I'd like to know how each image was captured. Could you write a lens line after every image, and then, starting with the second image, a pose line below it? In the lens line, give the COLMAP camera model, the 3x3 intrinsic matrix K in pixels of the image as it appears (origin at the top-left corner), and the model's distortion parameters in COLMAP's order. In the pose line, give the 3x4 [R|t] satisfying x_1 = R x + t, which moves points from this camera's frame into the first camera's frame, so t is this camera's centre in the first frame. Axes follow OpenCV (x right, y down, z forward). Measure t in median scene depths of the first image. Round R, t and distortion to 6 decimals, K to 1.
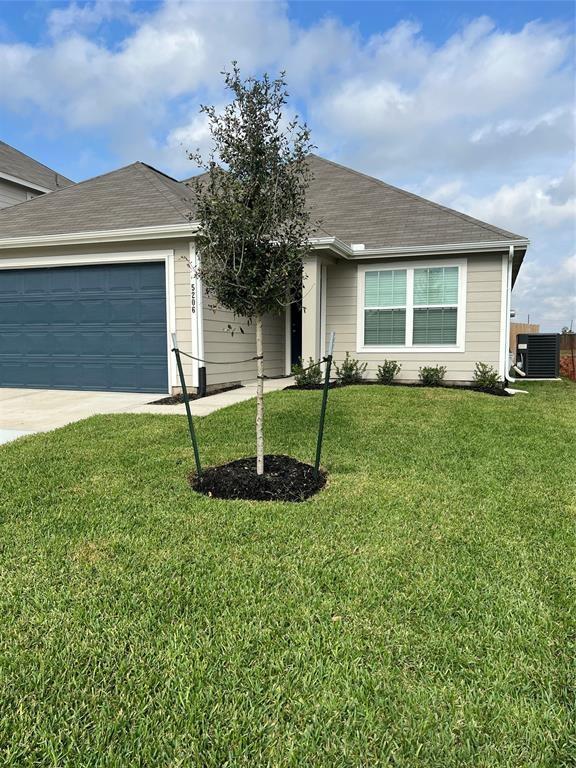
lens RADIAL K [[545.9, 0, 285.3], [0, 545.9, 382.1], [0, 0, 1]] dist [-0.000899, -0.004773]
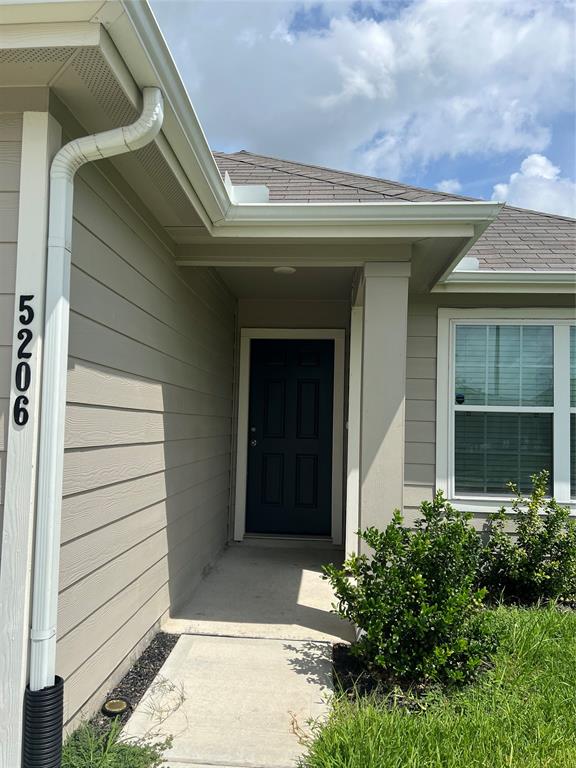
lens RADIAL K [[573.0, 0, 288.0], [0, 573.0, 384.0], [0, 0, 1]] dist [0.118213, -0.153732]
pose [[0.955835, 0.045672, 0.290333, -0.113721], [-0.003970, 0.989768, -0.142628, -0.093476], [-0.293876, 0.135177, 0.946237, 0.632581]]
